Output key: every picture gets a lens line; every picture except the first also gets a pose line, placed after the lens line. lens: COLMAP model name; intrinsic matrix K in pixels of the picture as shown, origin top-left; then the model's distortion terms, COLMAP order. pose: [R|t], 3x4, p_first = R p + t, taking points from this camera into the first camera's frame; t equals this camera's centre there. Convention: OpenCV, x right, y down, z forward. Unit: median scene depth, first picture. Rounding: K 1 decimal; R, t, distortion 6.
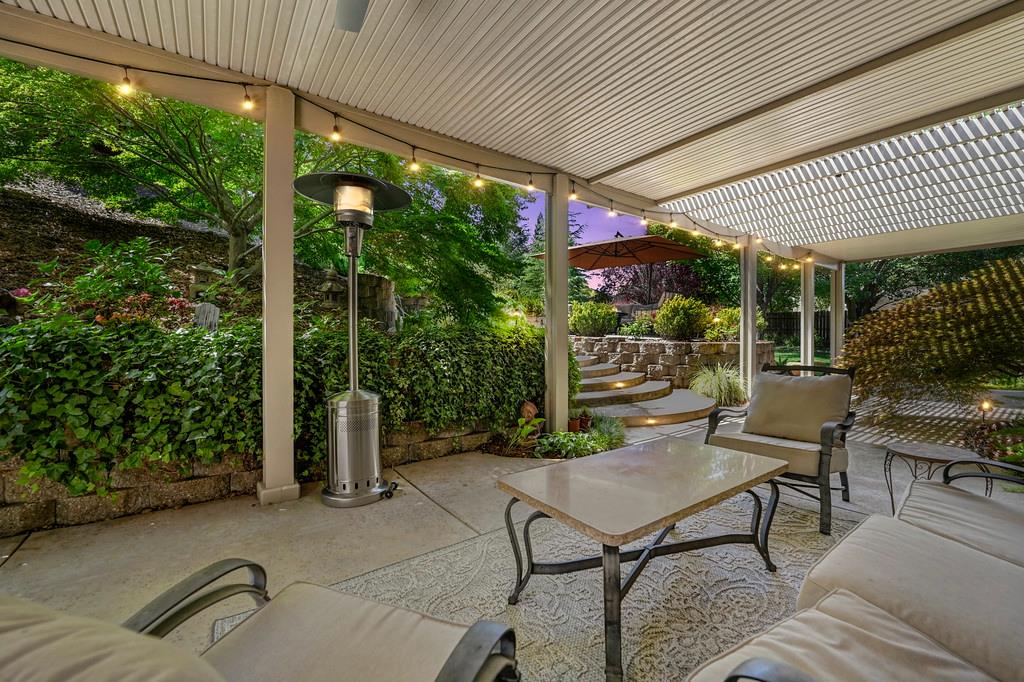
lens RADIAL K [[440.9, 0, 514.2], [0, 440.9, 353.3], [0, 0, 1]] dist [-0.023404, -0.000100]
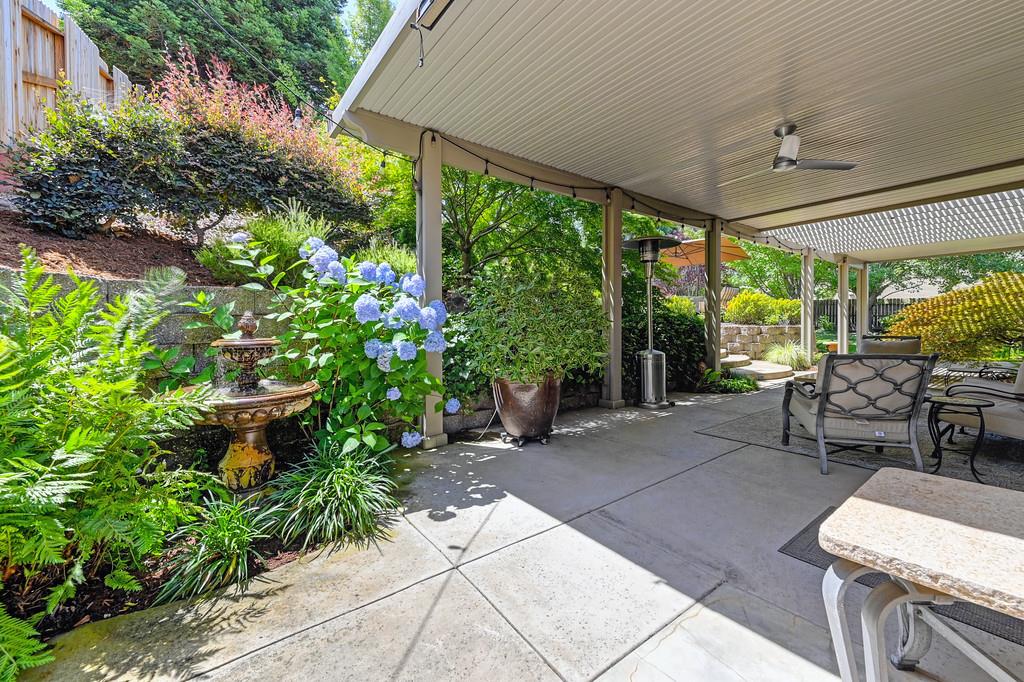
lens RADIAL K [[408.9, 0, 515.0], [0, 408.9, 343.1], [0, 0, 1]] dist [-0.013916, -0.000187]
pose [[0.999681, -0.003770, -0.024960, -0.645442], [0.003978, 0.999958, 0.008274, 0.029288], [0.024928, -0.008370, 0.999654, -0.552514]]
